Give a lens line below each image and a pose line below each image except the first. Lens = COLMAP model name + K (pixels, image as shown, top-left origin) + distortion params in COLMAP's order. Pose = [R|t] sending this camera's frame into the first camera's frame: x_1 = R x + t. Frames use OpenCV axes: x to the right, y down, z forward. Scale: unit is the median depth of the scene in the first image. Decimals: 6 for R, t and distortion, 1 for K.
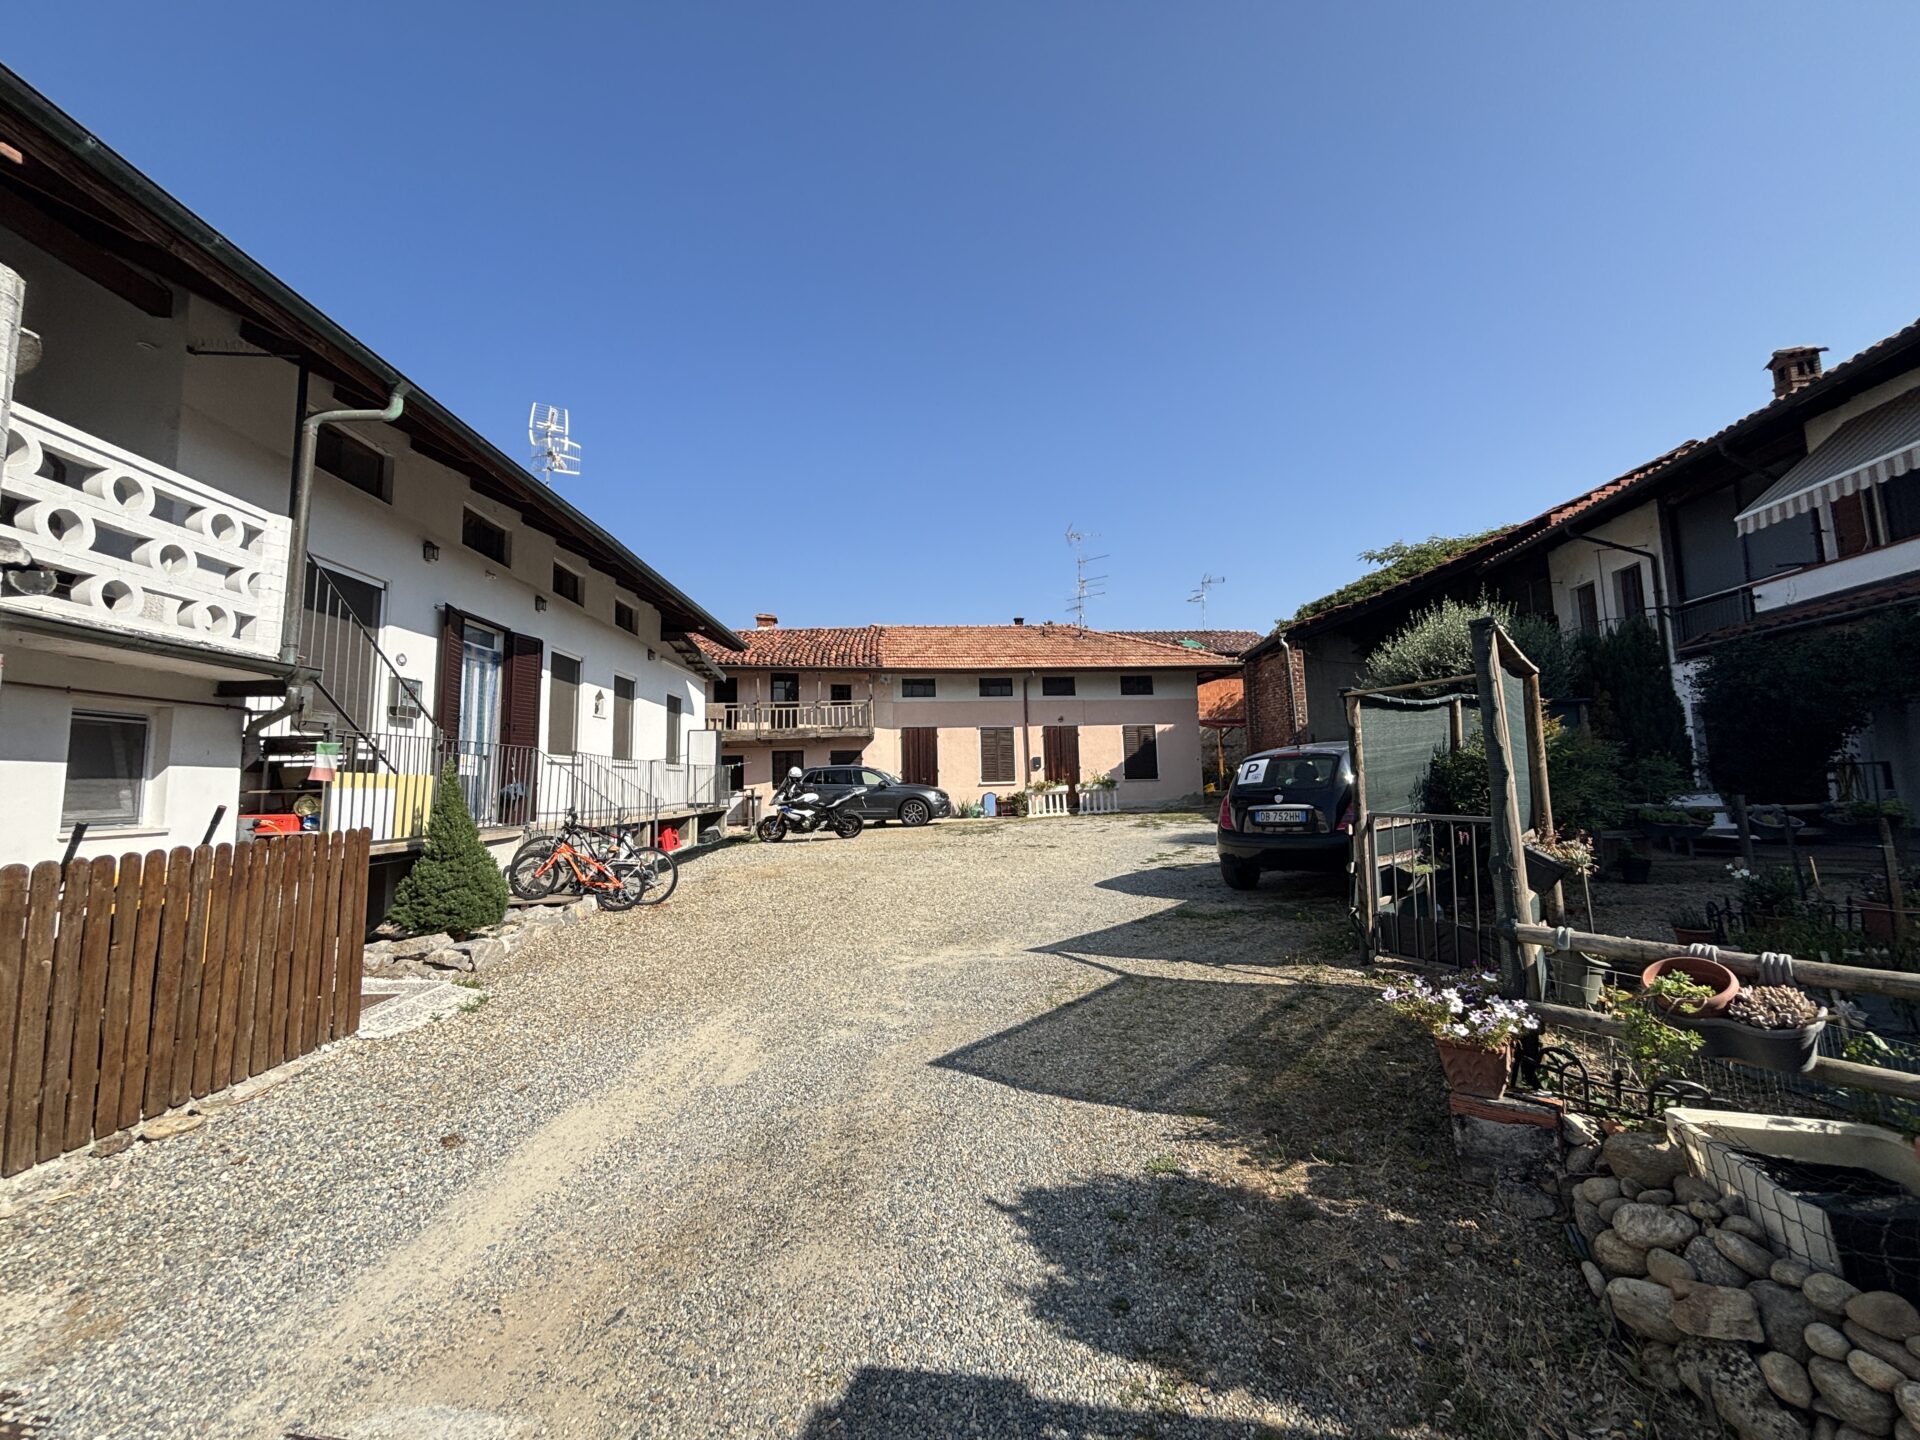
lens RADIAL K [[774.9, 0, 955.5], [0, 774.9, 709.8], [0, 0, 1]] dist [-0.012233, 0.009322]
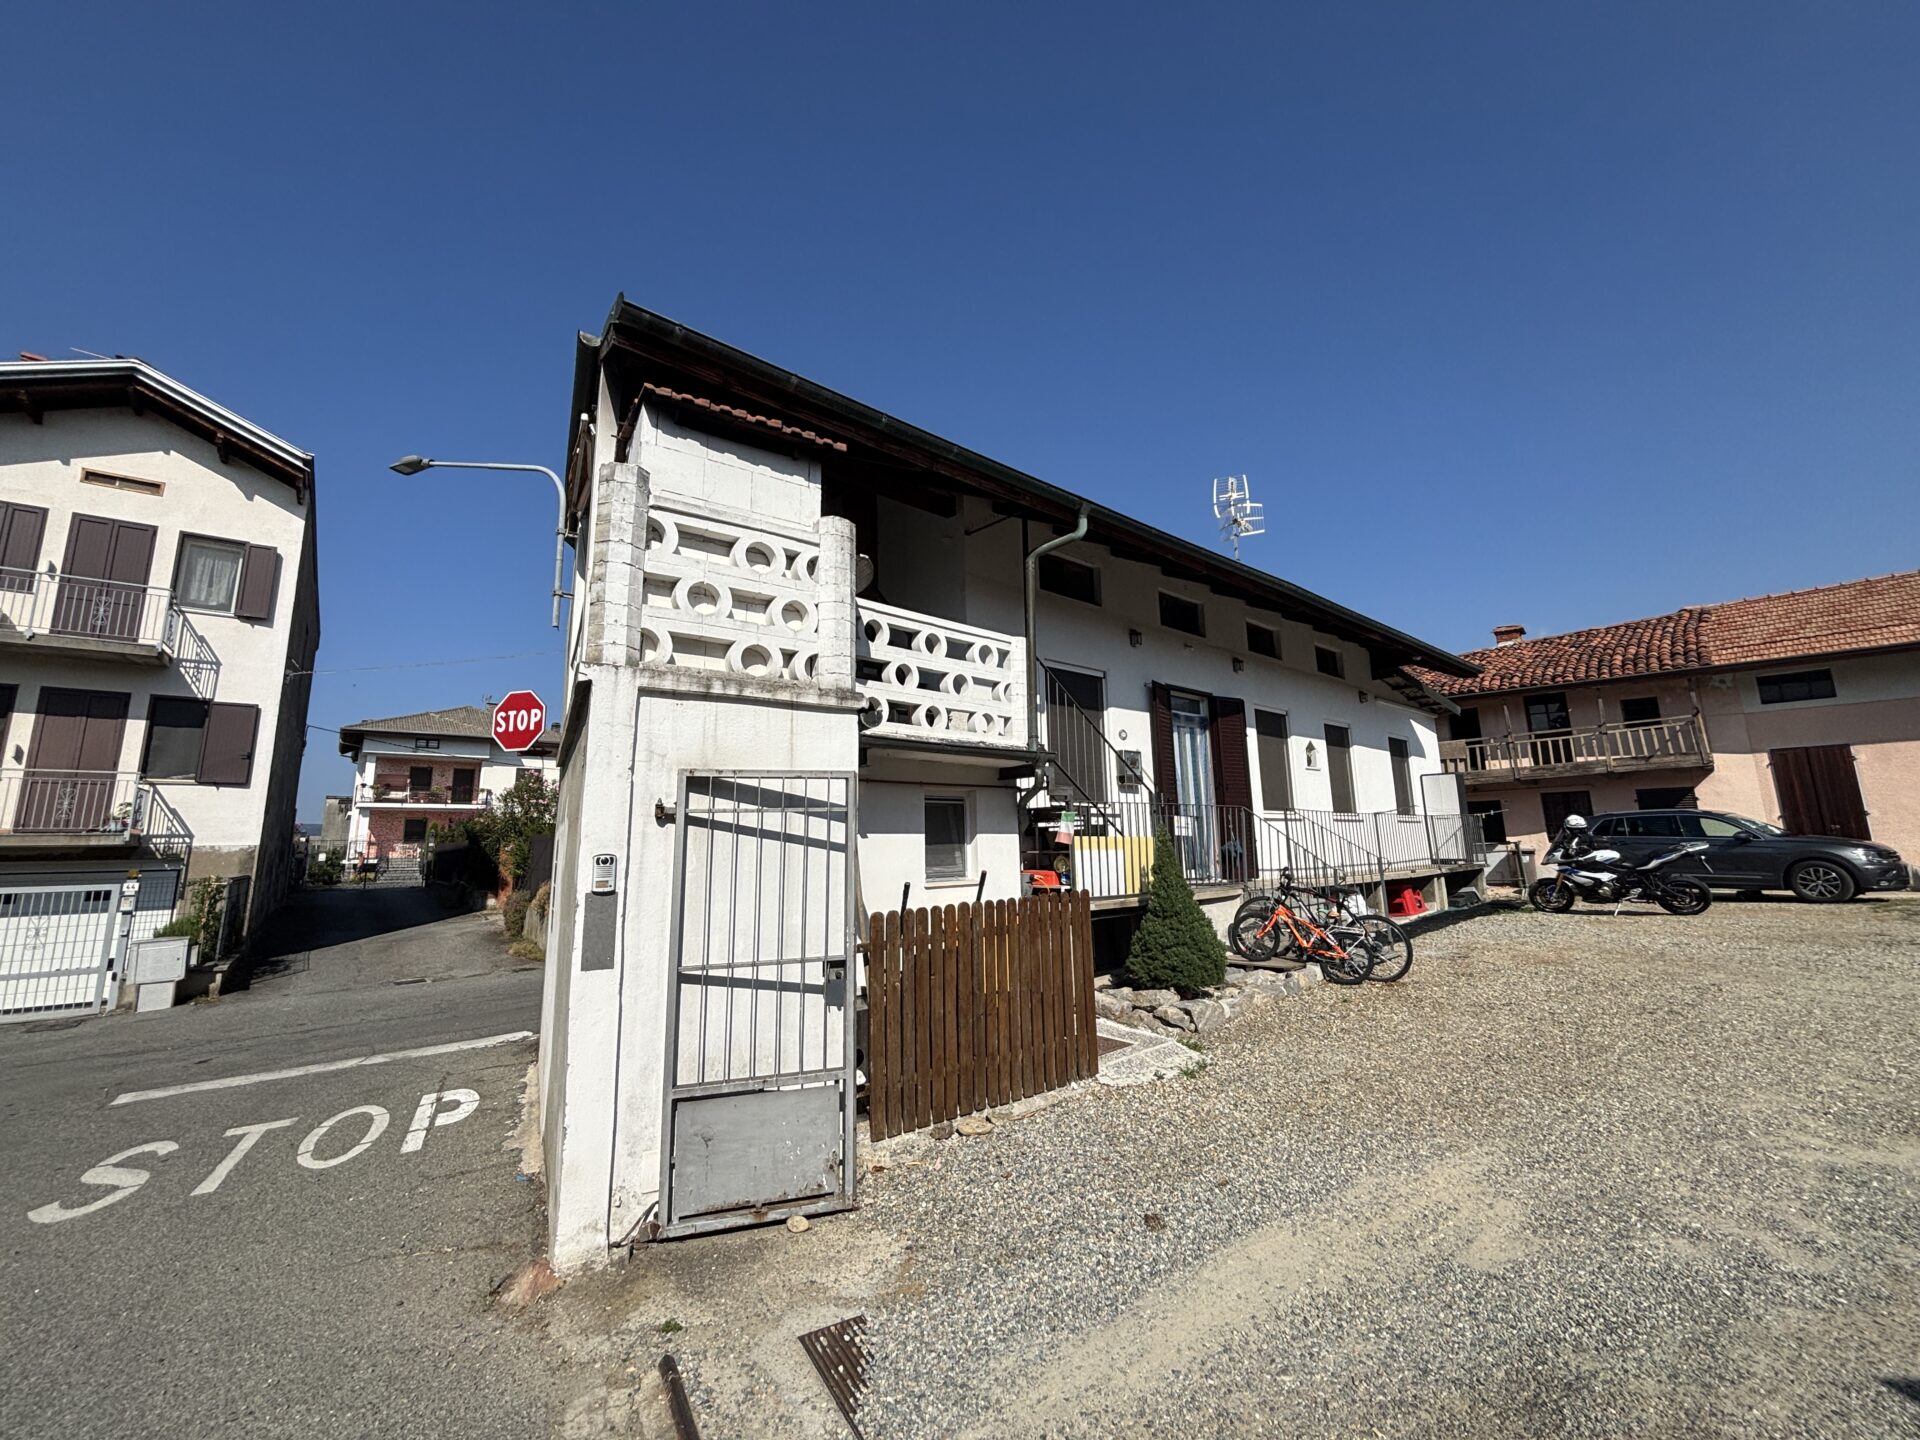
lens RADIAL K [[777.3, 0, 960.6], [0, 777.3, 702.0], [0, 0, 1]] dist [0.003043, 0.000842]
pose [[0.631040, -0.139492, -0.763106, 0.031130], [0.086069, 0.990217, -0.109833, -0.010385], [0.770961, 0.003629, 0.636873, 0.099636]]
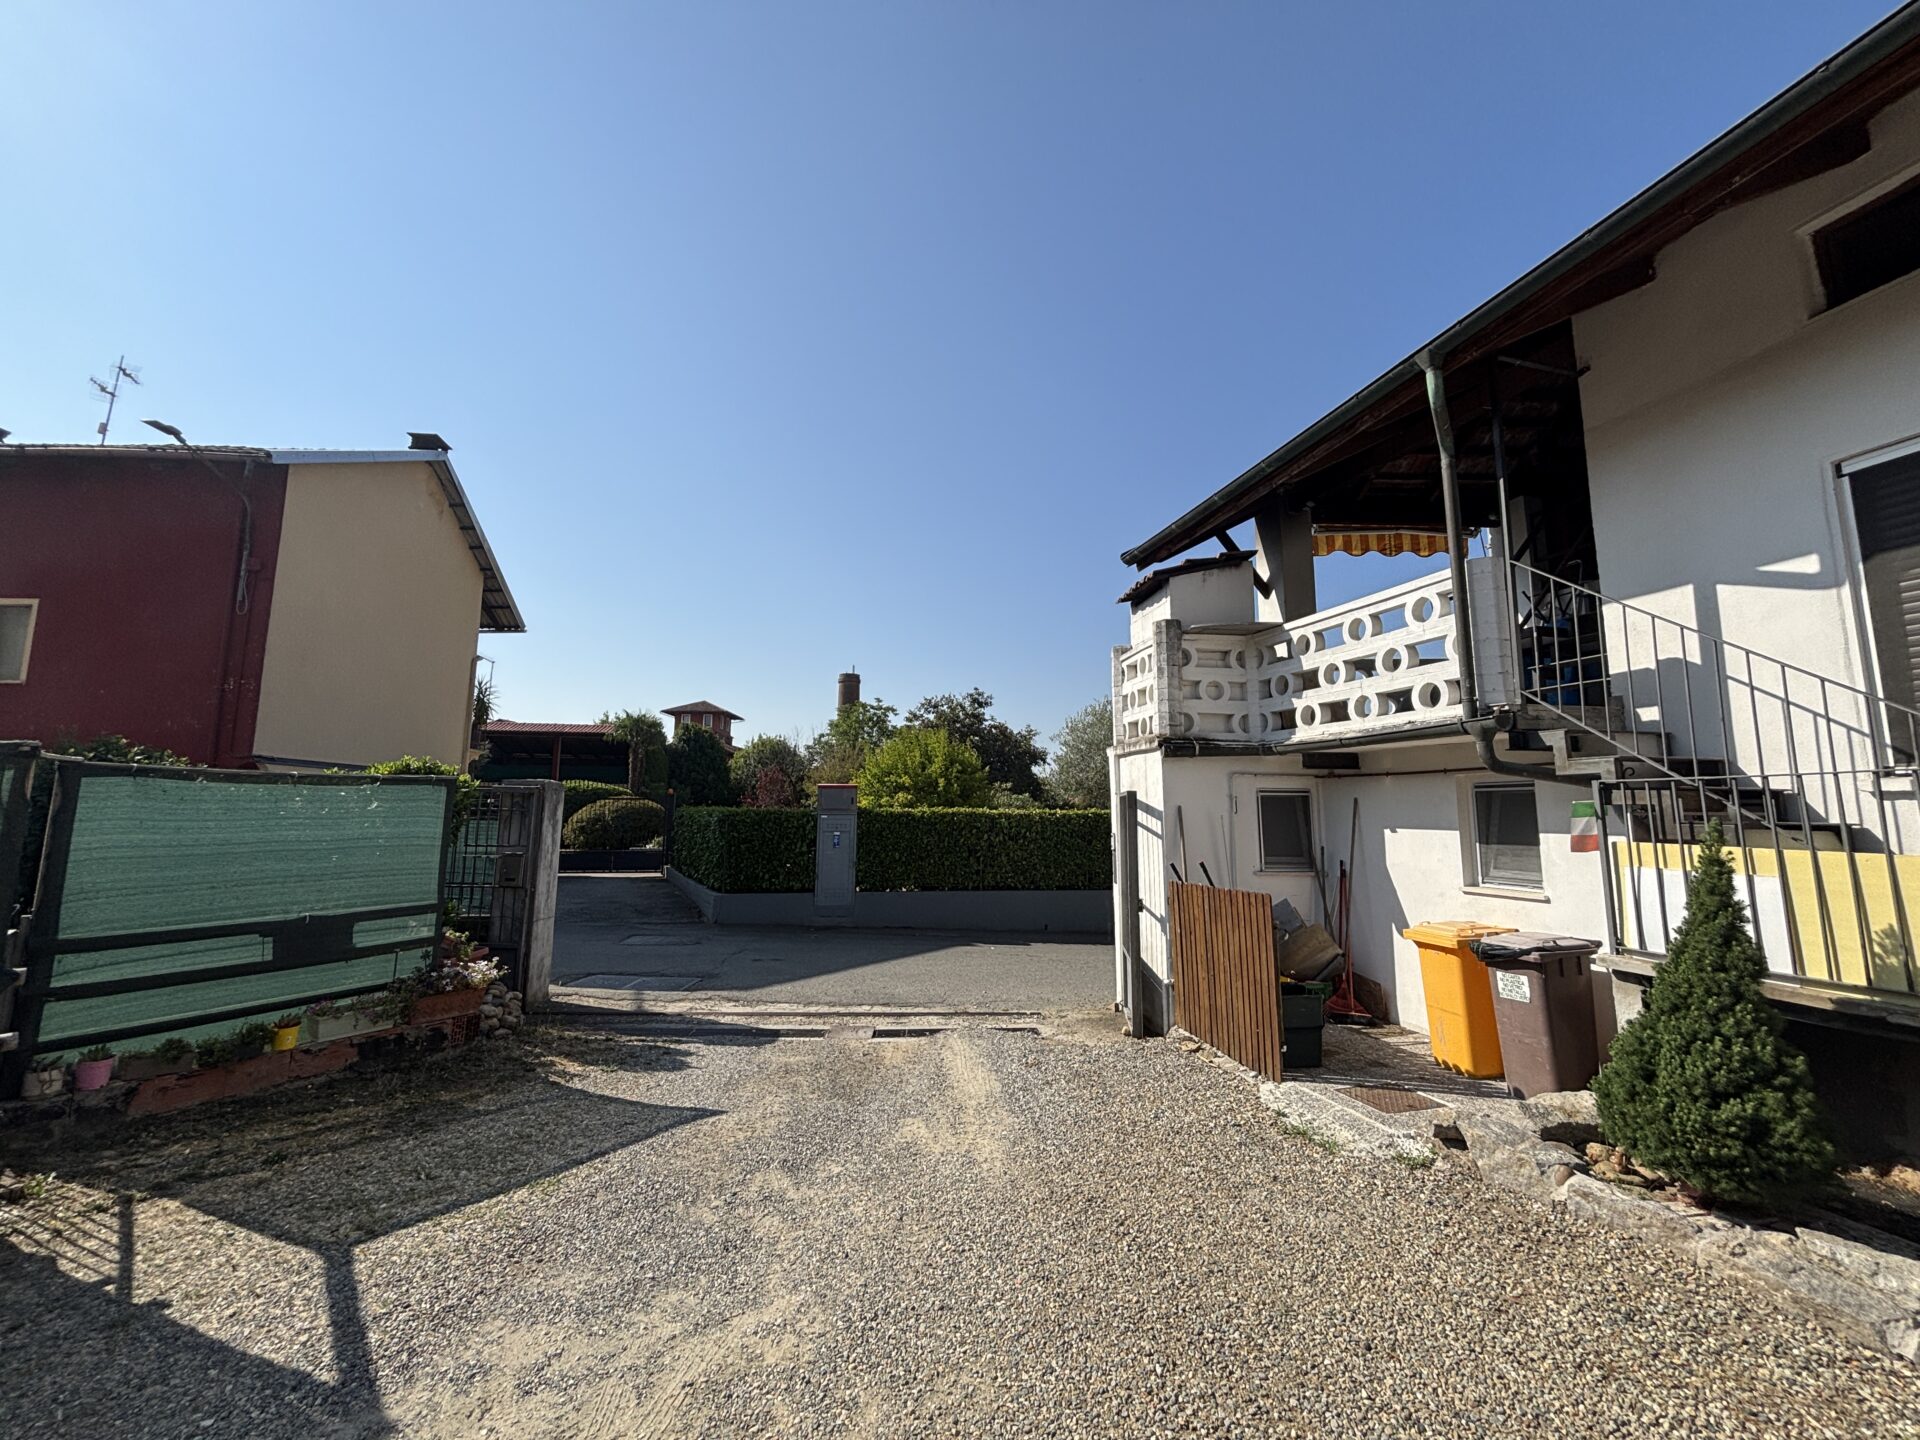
lens RADIAL K [[771.8, 0, 955.9], [0, 771.8, 702.2], [0, 0, 1]] dist [-0.001875, 0.000409]
pose [[-0.978896, -0.021649, -0.203210, -0.080790], [0.027192, 0.971733, -0.234513, 0.110047], [0.202543, -0.235090, -0.950636, 1.643511]]
